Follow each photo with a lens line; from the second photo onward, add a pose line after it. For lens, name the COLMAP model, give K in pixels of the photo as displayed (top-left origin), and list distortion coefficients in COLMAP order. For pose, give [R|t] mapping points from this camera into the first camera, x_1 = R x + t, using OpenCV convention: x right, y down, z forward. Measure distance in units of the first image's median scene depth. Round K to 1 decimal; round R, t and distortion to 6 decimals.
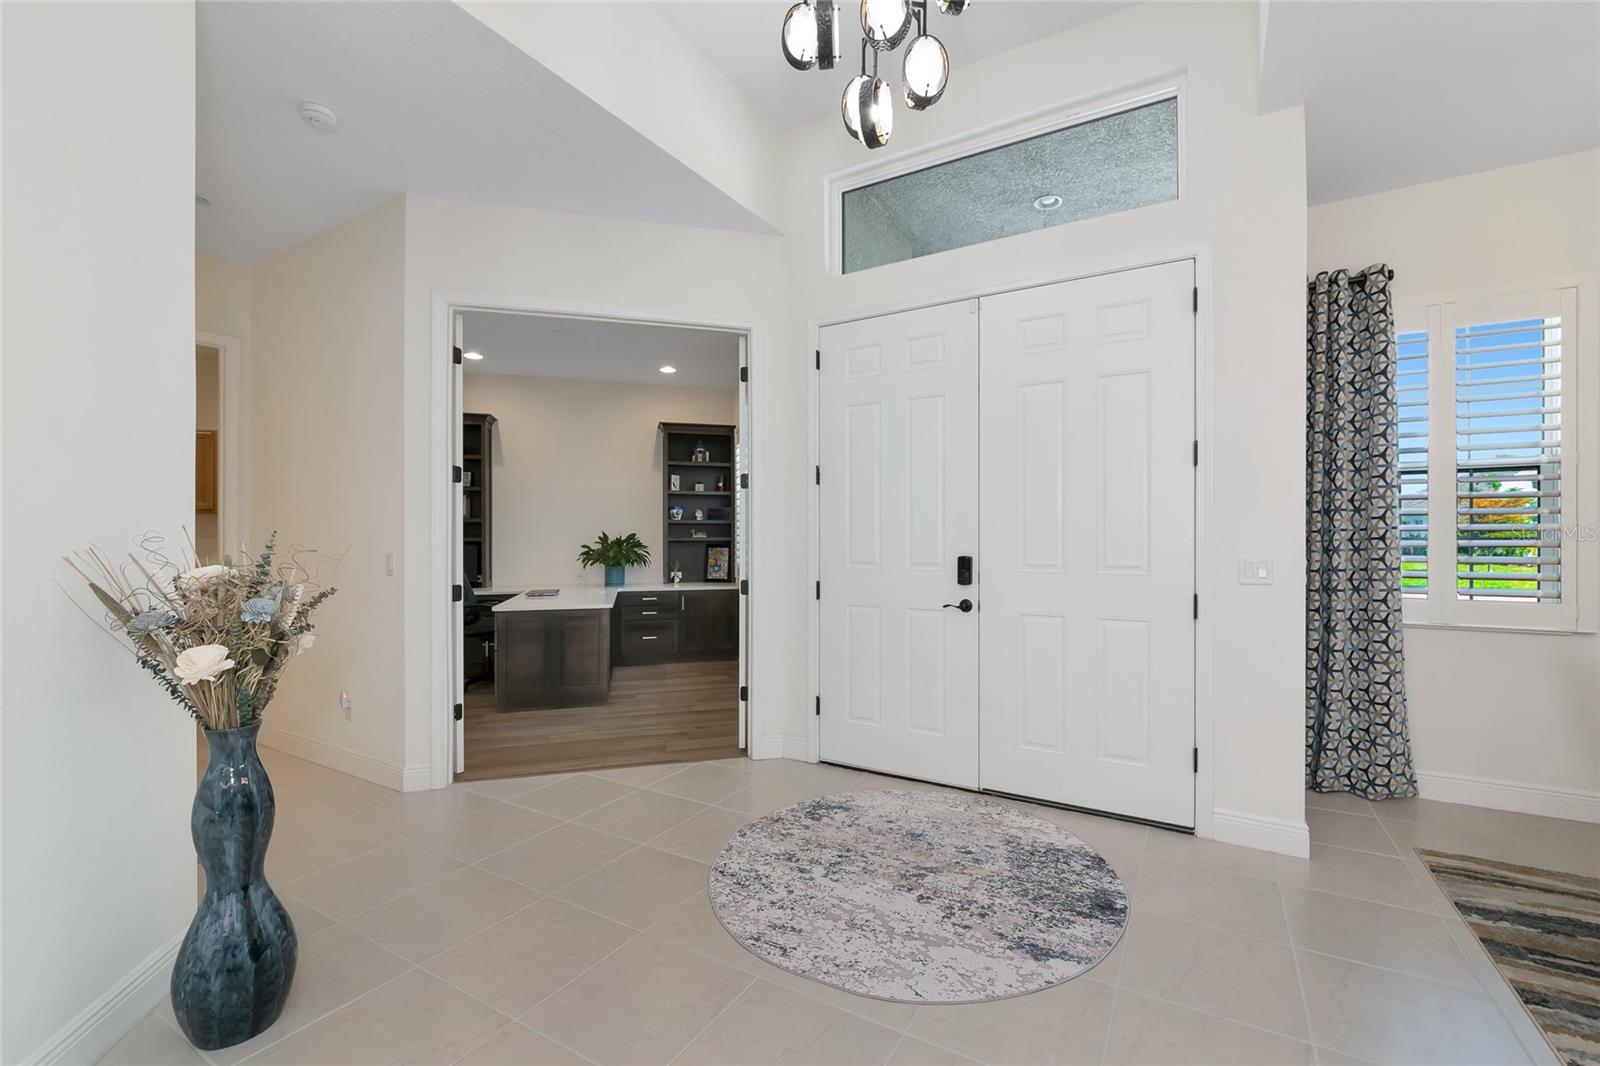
lens RADIAL K [[636.8, 0, 802.3], [0, 636.8, 533.4], [0, 0, 1]] dist [0.001142, 0.000182]
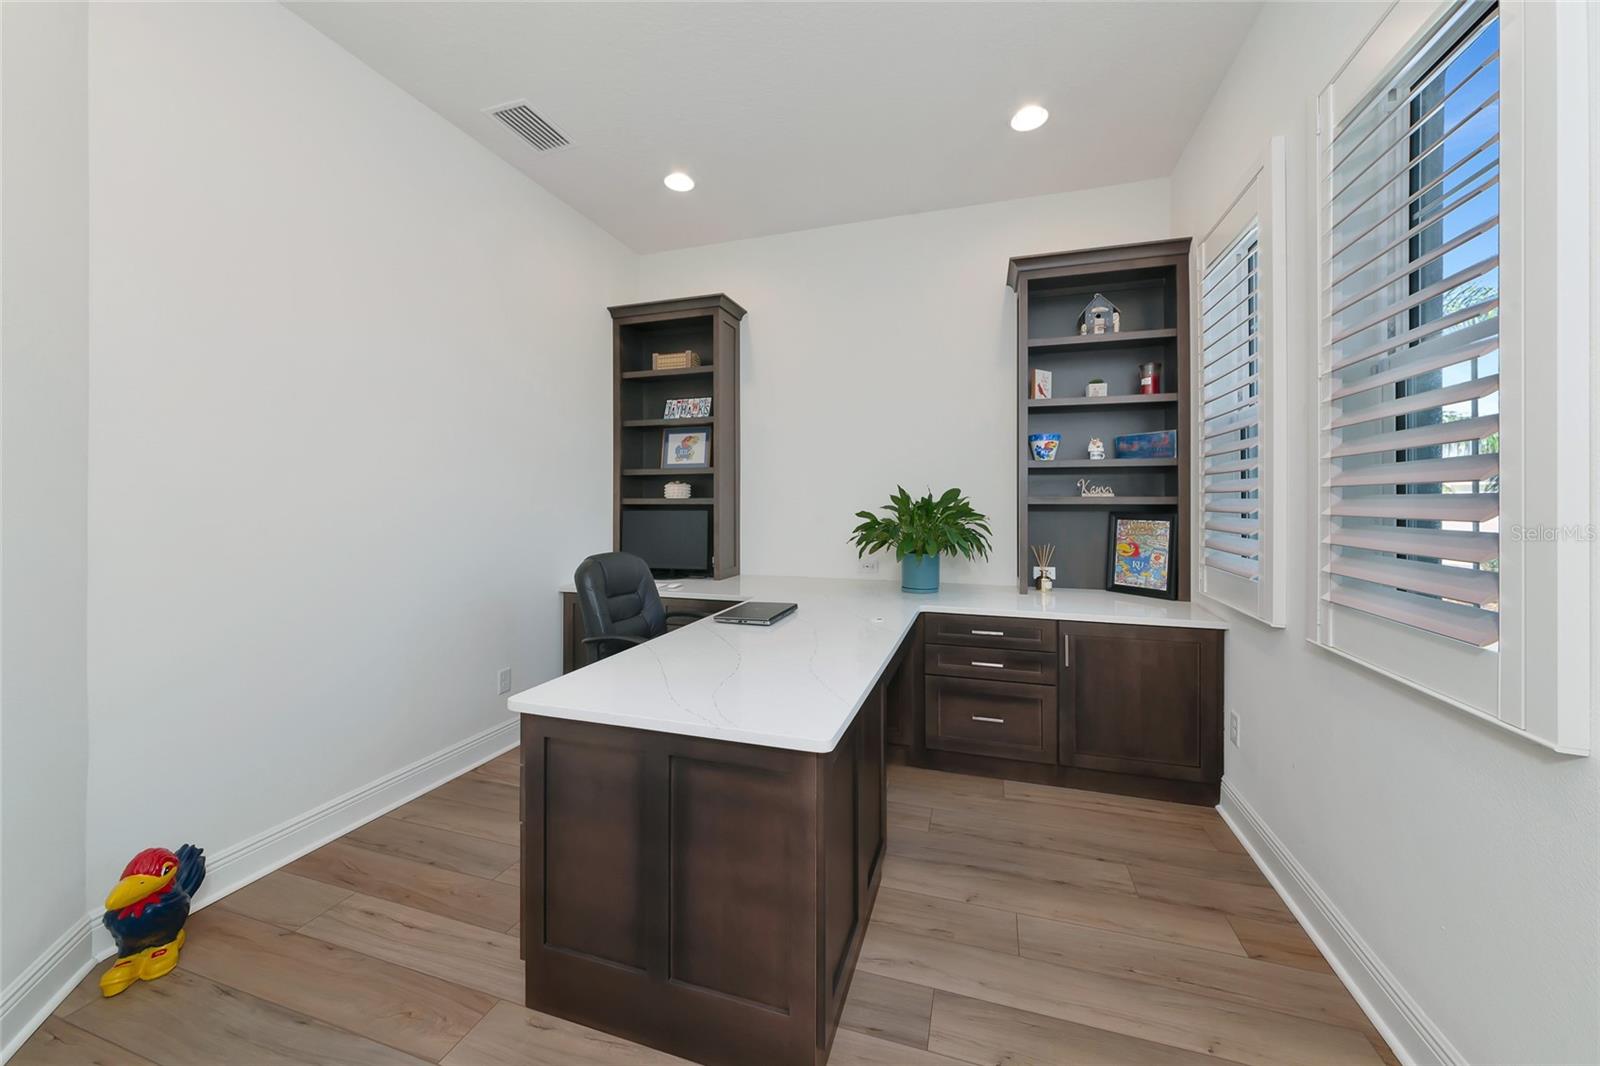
lens RADIAL K [[571.0, 0, 822.8], [0, 571.0, 499.8], [0, 0, 1]] dist [-0.001505, 0.000000]
pose [[0.858020, -0.002064, -0.513612, -0.120421], [0.002967, 0.999995, 0.000937, 0.007335], [0.513608, -0.002328, 0.858022, 0.540815]]
